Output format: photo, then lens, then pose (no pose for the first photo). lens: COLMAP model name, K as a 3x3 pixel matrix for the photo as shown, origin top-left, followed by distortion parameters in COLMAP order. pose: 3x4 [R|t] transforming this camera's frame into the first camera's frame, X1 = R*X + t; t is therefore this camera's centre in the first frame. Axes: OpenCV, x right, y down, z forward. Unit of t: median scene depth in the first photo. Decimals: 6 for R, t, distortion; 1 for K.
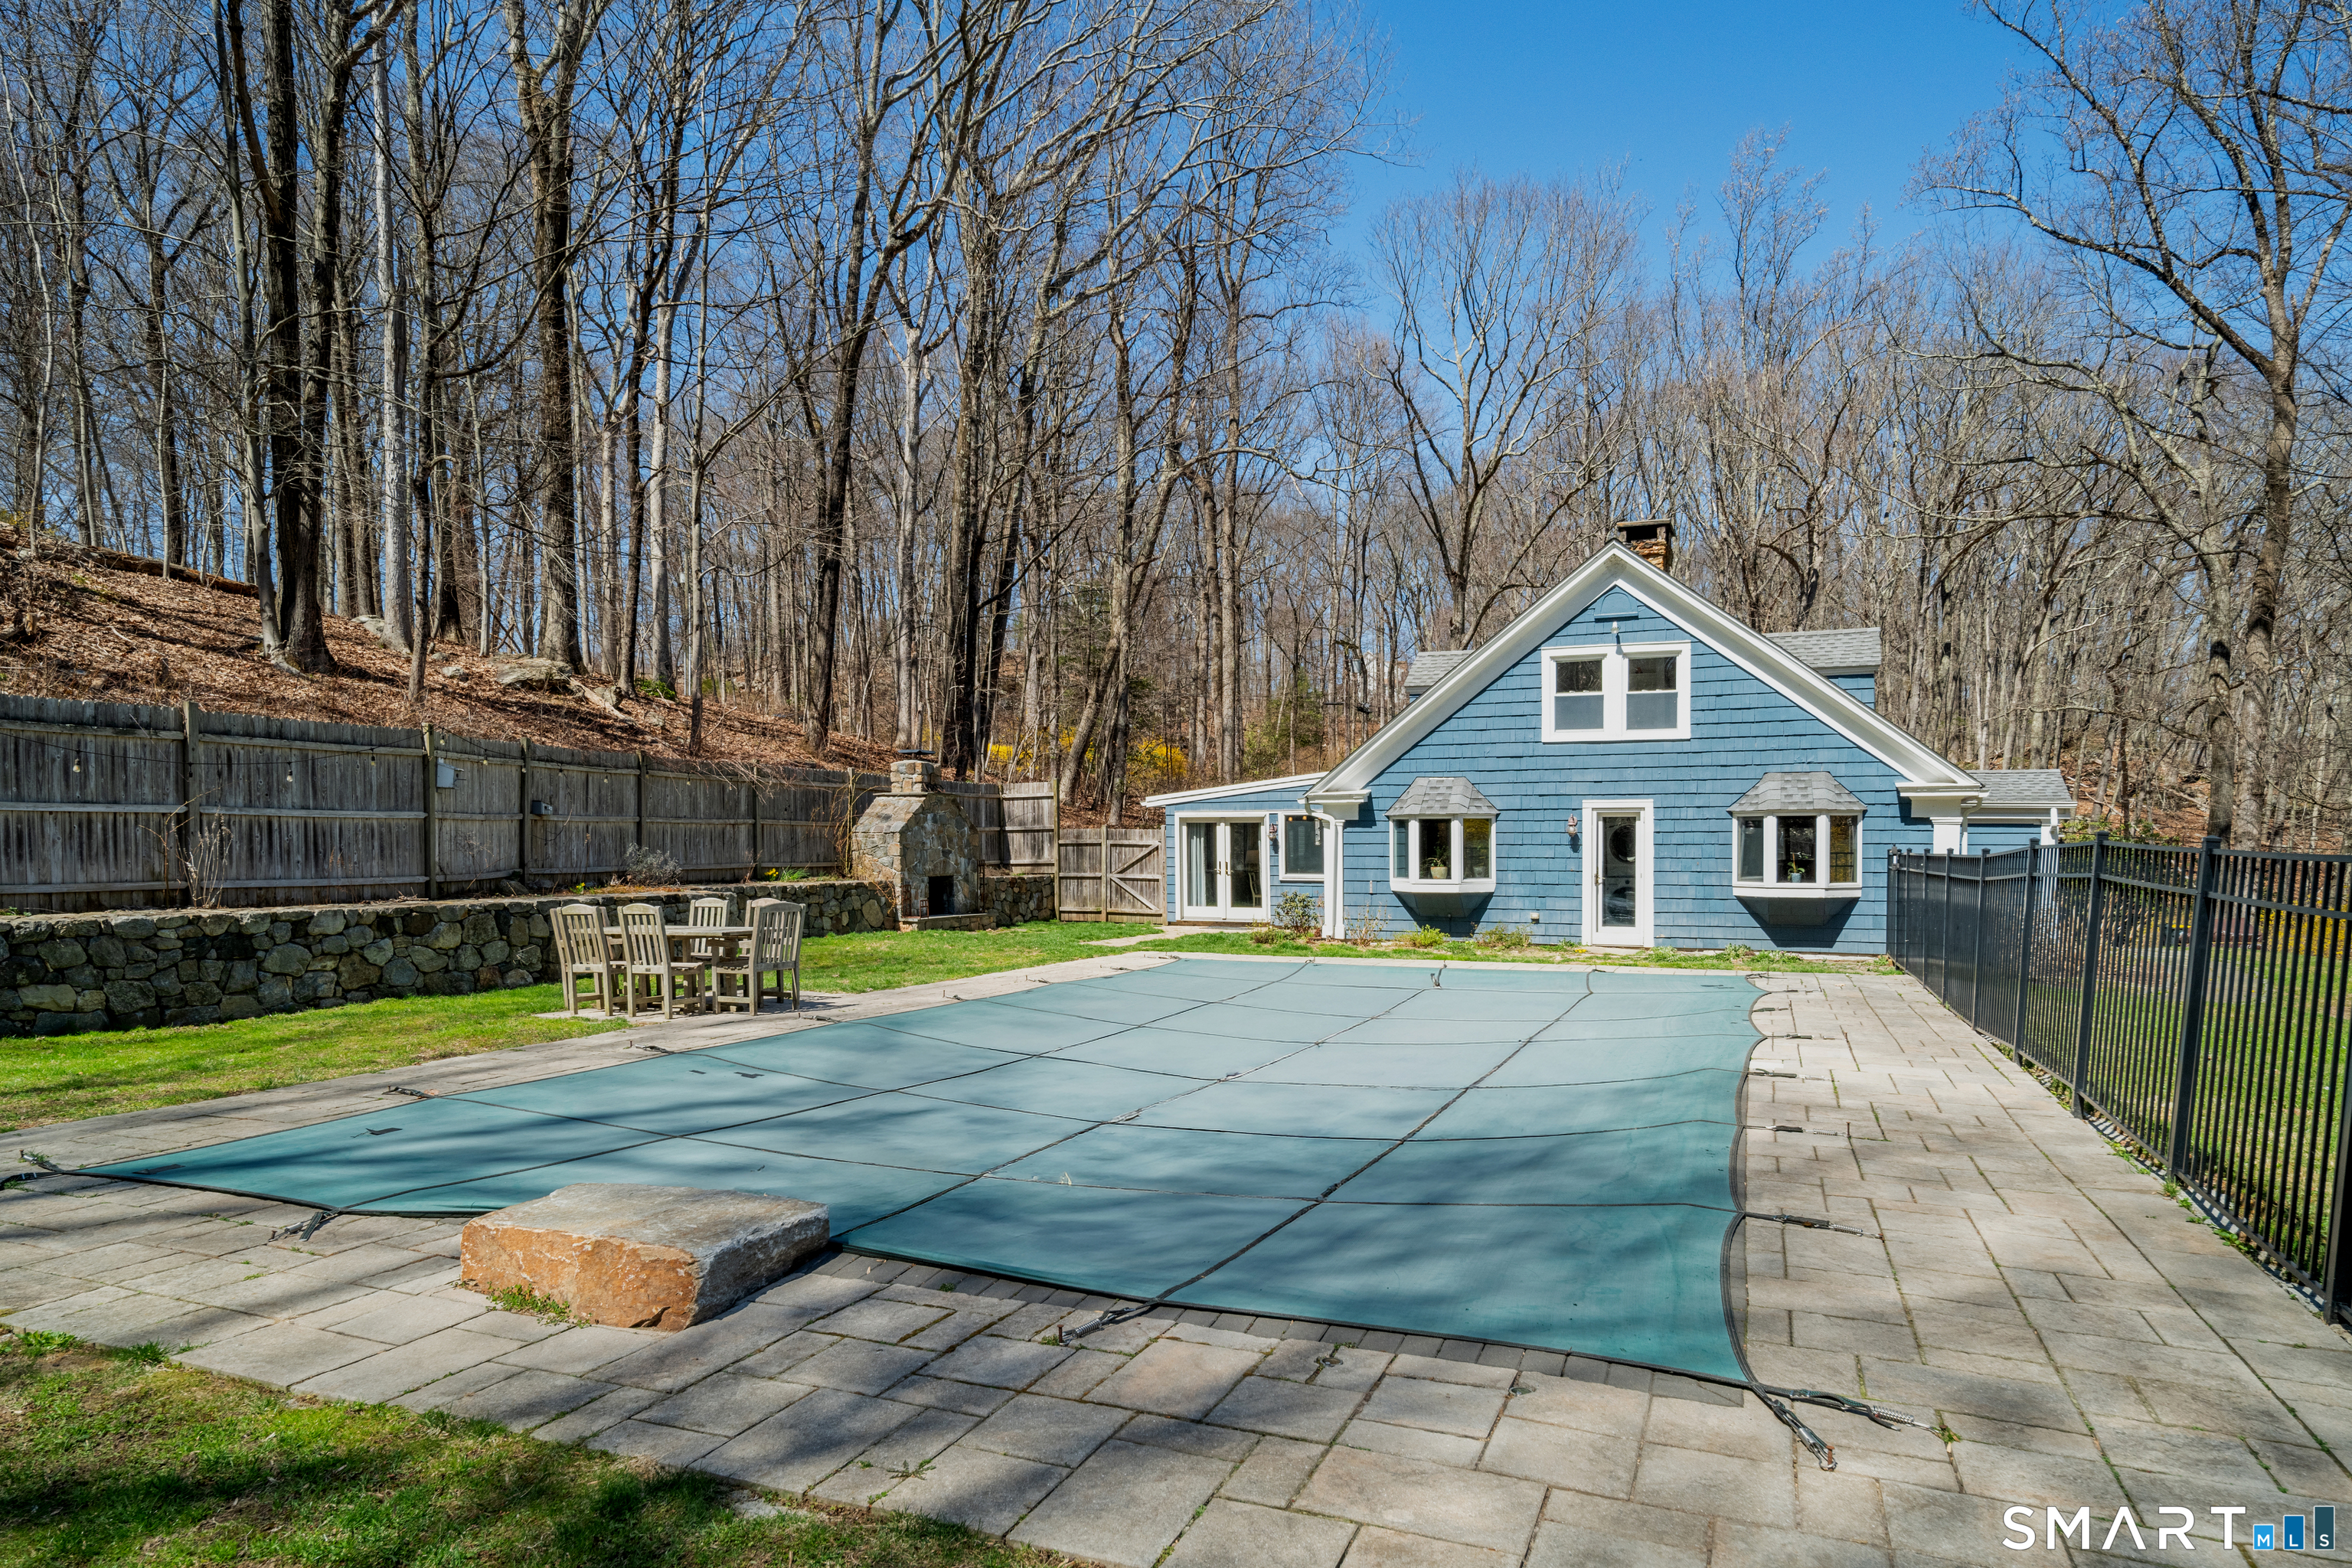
lens RADIAL K [[1378.7, 0, 1179.6], [0, 1378.7, 901.3], [0, 0, 1]] dist [0.003534, 0.001646]
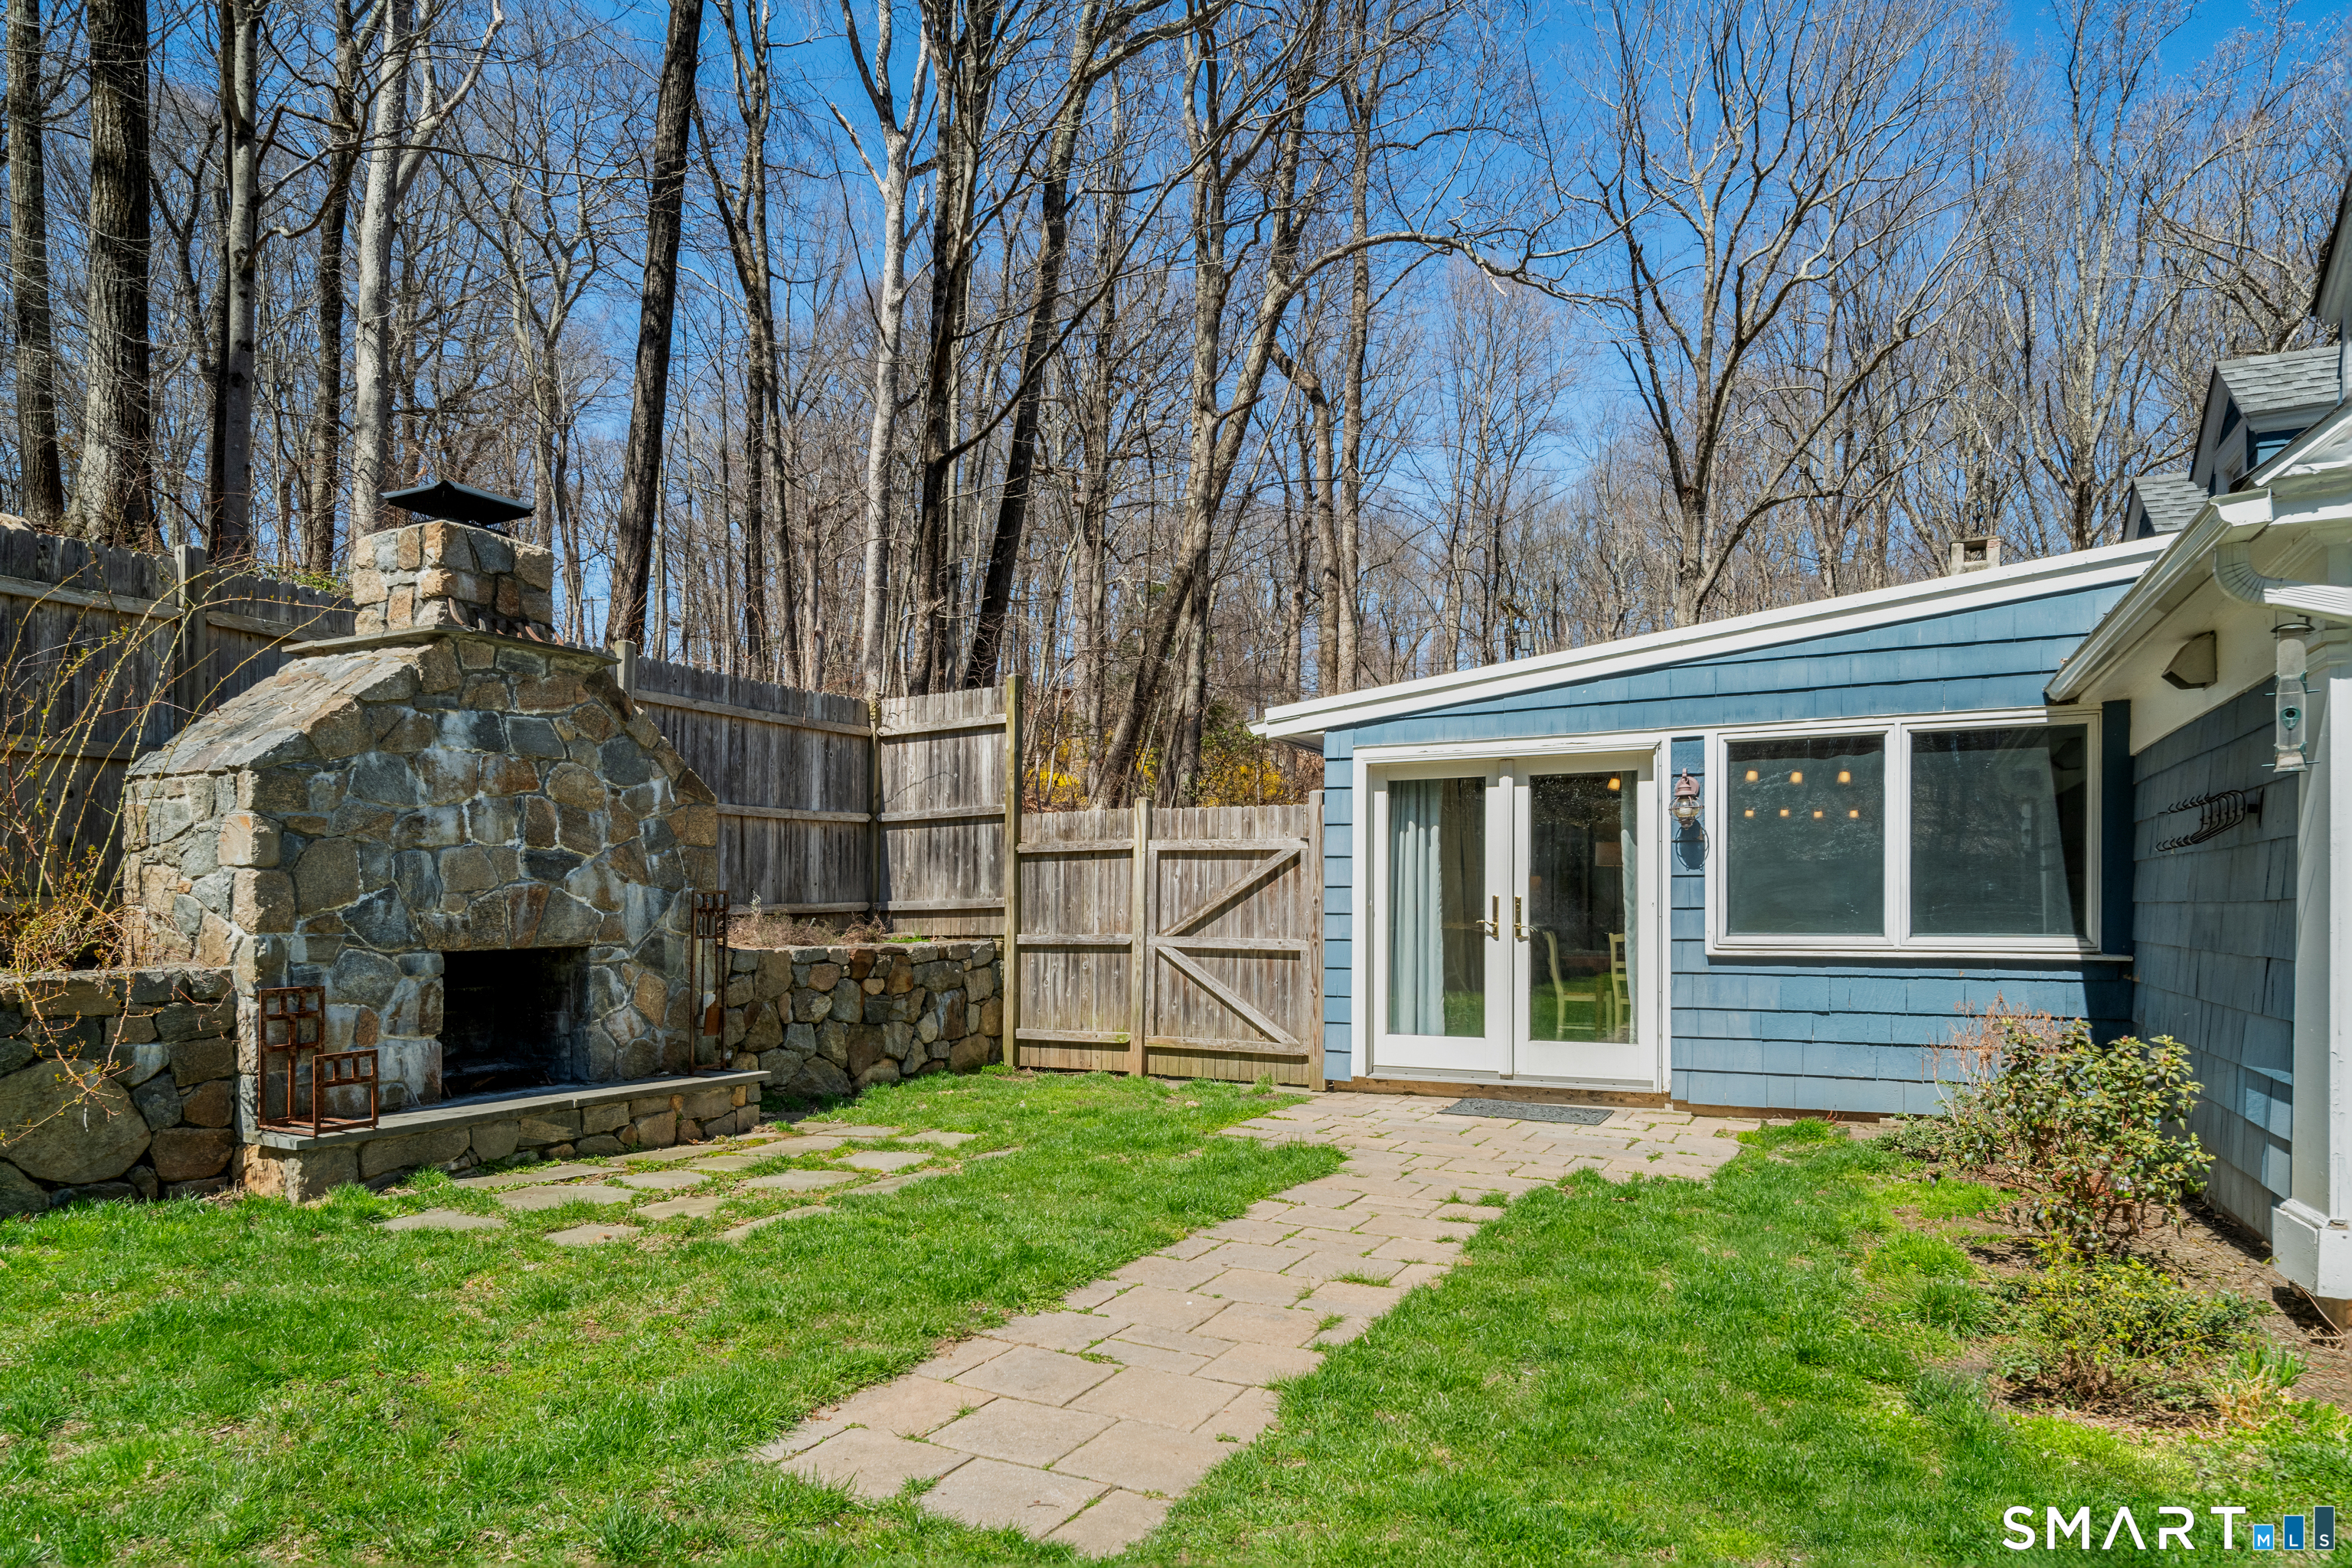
lens RADIAL K [[1378.7, 0, 1179.6], [0, 1378.7, 901.3], [0, 0, 1]] dist [0.003534, 0.001646]
pose [[0.998592, -0.005283, -0.052791, -0.033425], [0.002894, 0.998972, -0.045230, -0.016701], [0.052976, 0.045013, 0.997581, 0.828669]]
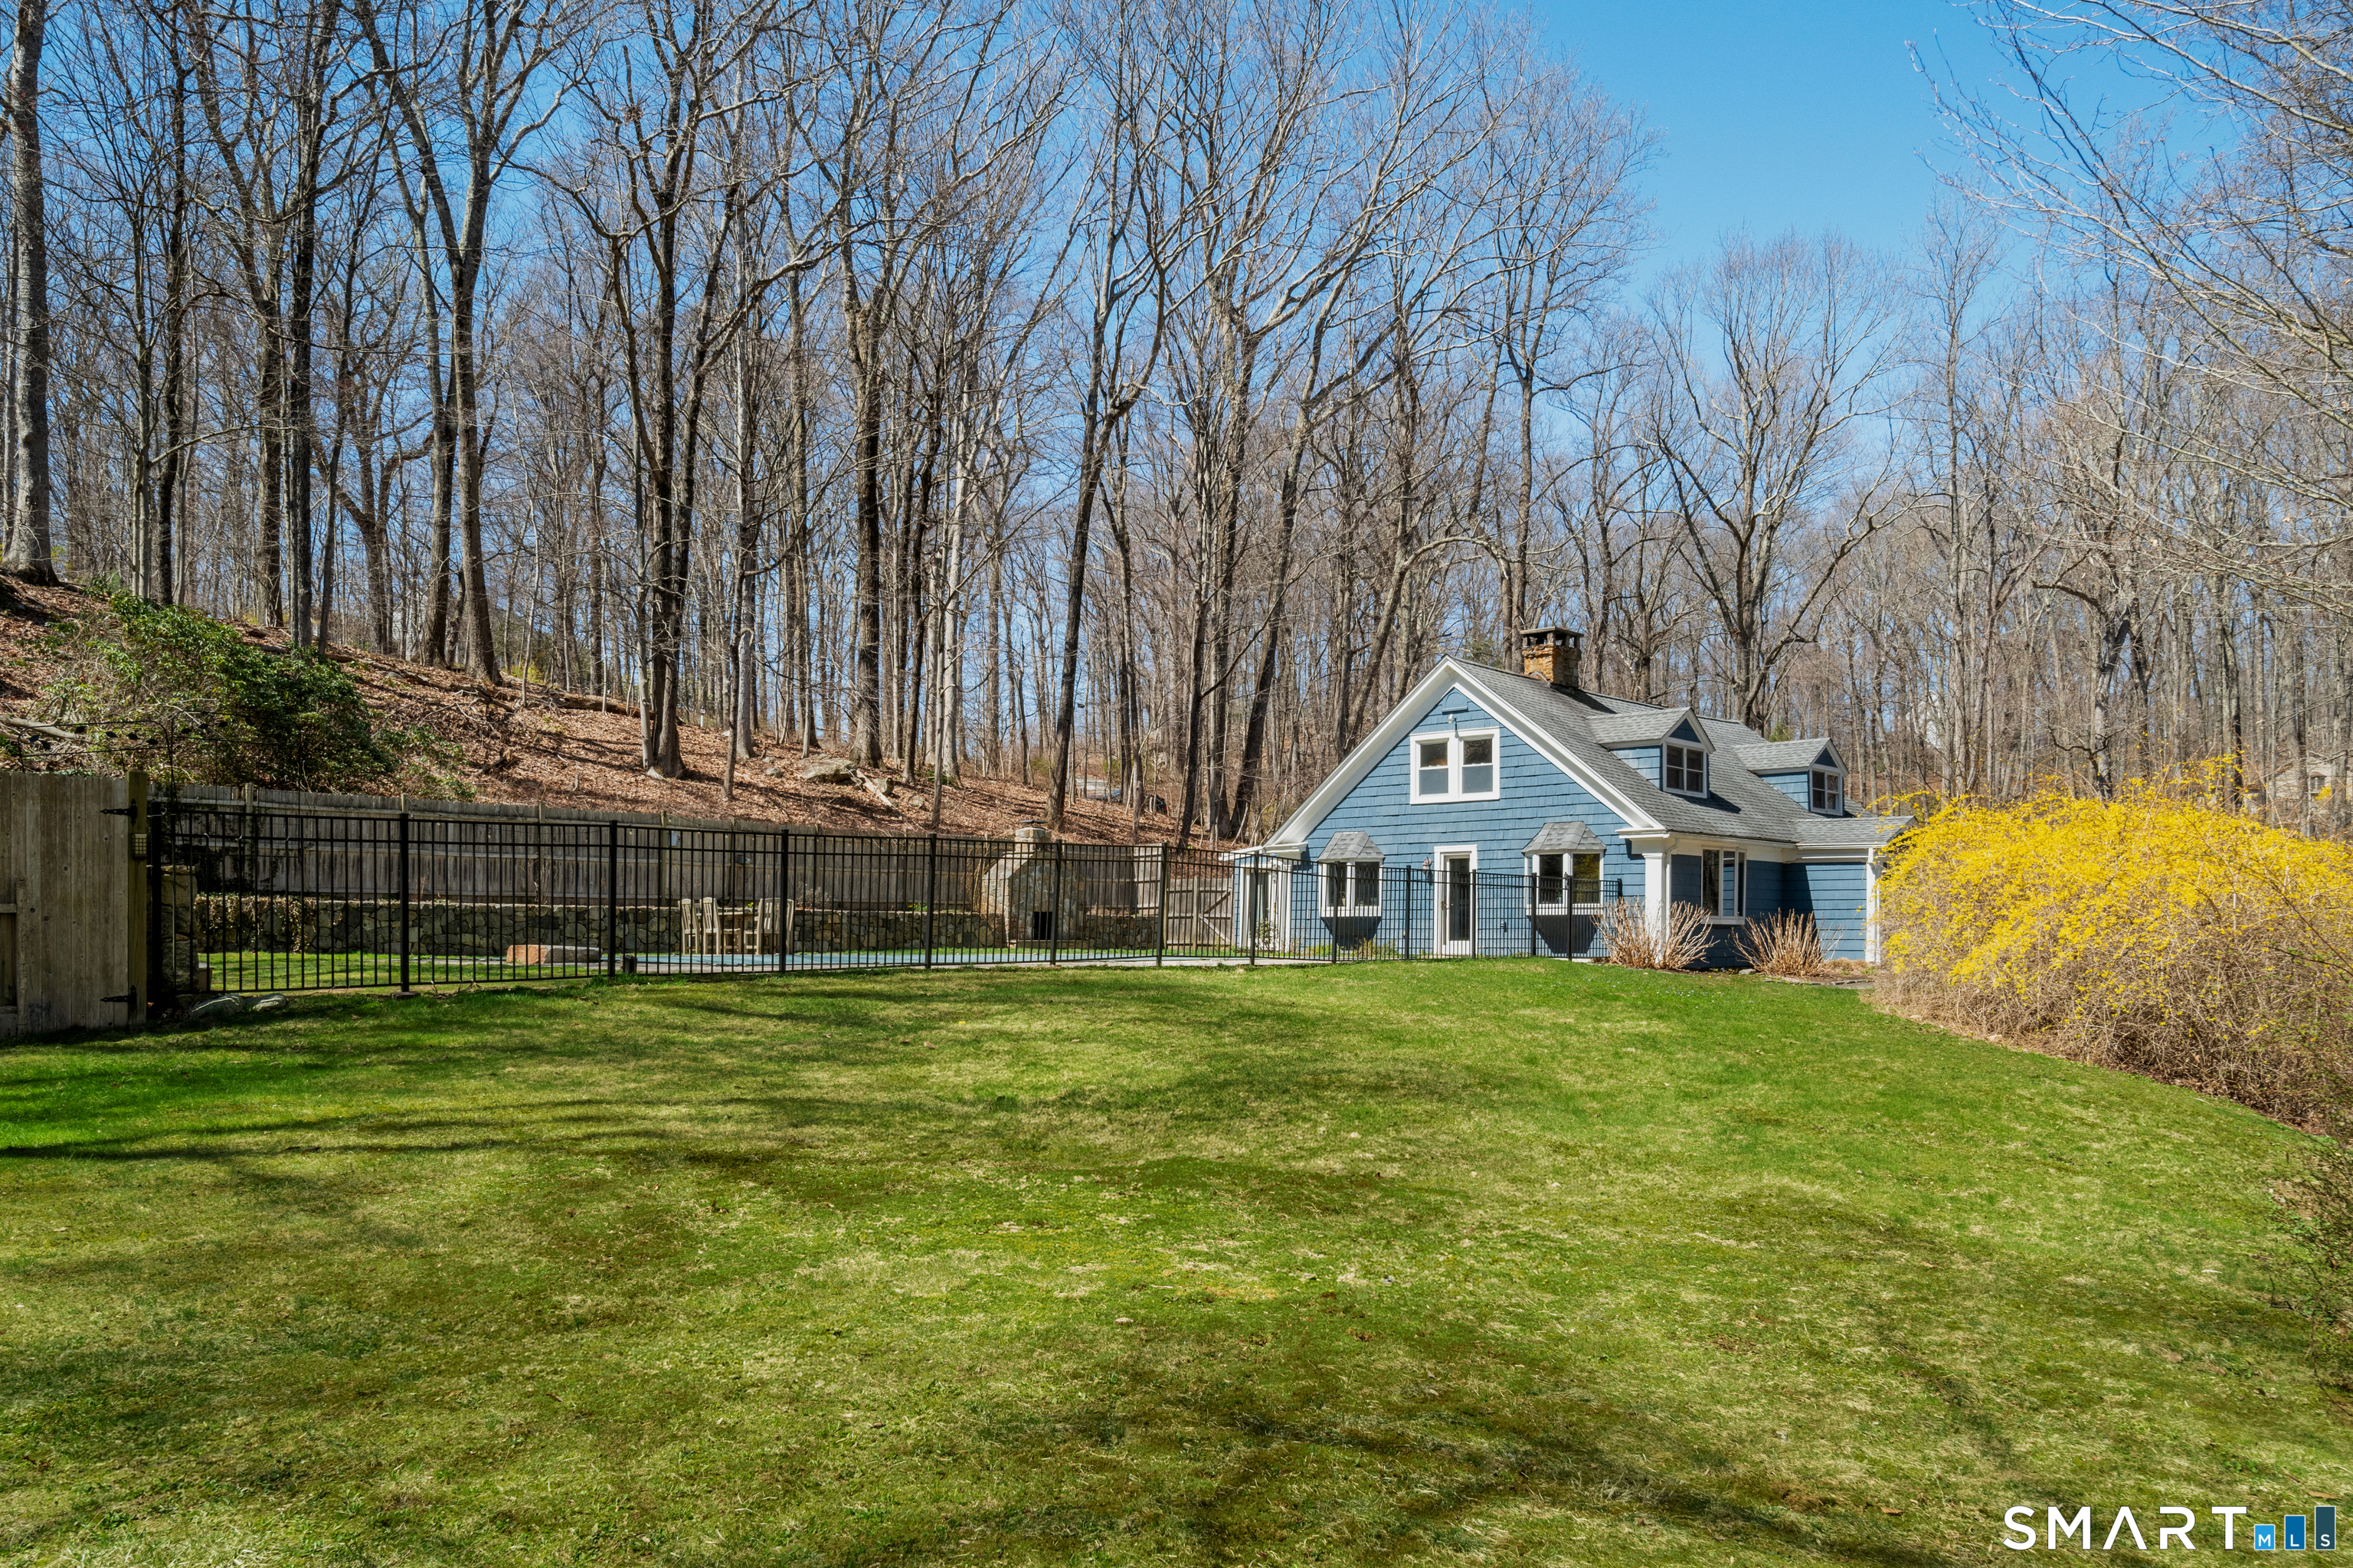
lens RADIAL K [[1632.9, 0, 1220.0], [0, 1632.9, 911.4], [0, 0, 1]] dist [-0.034562, -0.000175]
pose [[0.949189, -0.003357, -0.314687, 0.556340], [-0.013981, 0.998506, -0.052823, 0.071529], [0.314394, 0.054539, 0.947724, -0.529018]]
